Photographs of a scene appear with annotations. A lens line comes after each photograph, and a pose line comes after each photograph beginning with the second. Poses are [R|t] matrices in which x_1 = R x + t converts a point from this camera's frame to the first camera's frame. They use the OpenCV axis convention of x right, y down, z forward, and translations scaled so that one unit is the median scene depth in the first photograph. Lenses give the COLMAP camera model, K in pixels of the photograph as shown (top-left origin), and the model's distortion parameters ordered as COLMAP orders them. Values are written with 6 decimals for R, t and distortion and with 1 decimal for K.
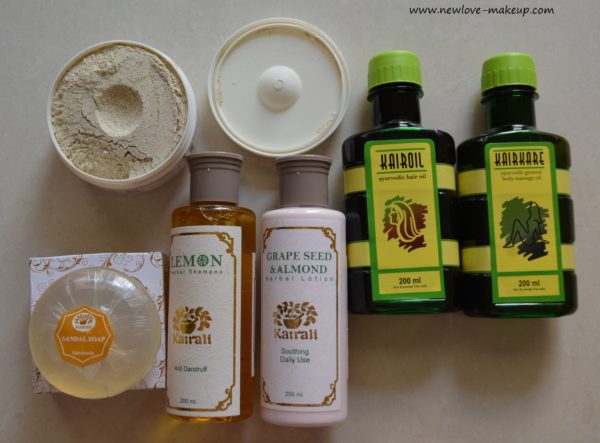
lens RADIAL K [[768.0, 0, 300.3], [0, 768.0, 221.1], [0, 0, 1]] dist [-0.049629, 0.000000]
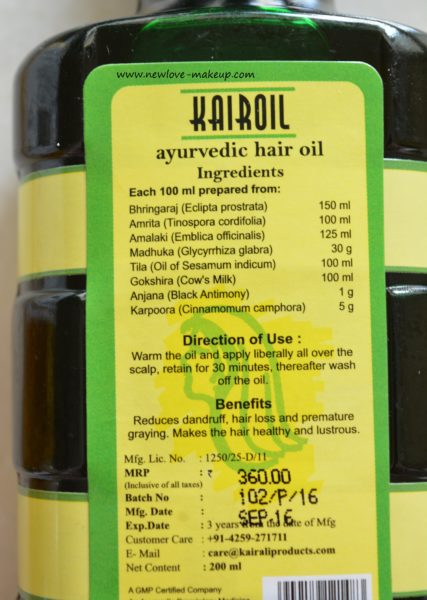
lens RADIAL K [[1413.2, 0, 213.3], [0, 1413.2, 299.9], [0, 0, 1]] dist [-0.057761, 0.000000]
pose [[0.993299, 0.011877, 0.114963, 0.027564], [-0.019064, 0.997918, 0.061615, -0.022142], [-0.113991, -0.063394, 0.991457, 0.208459]]
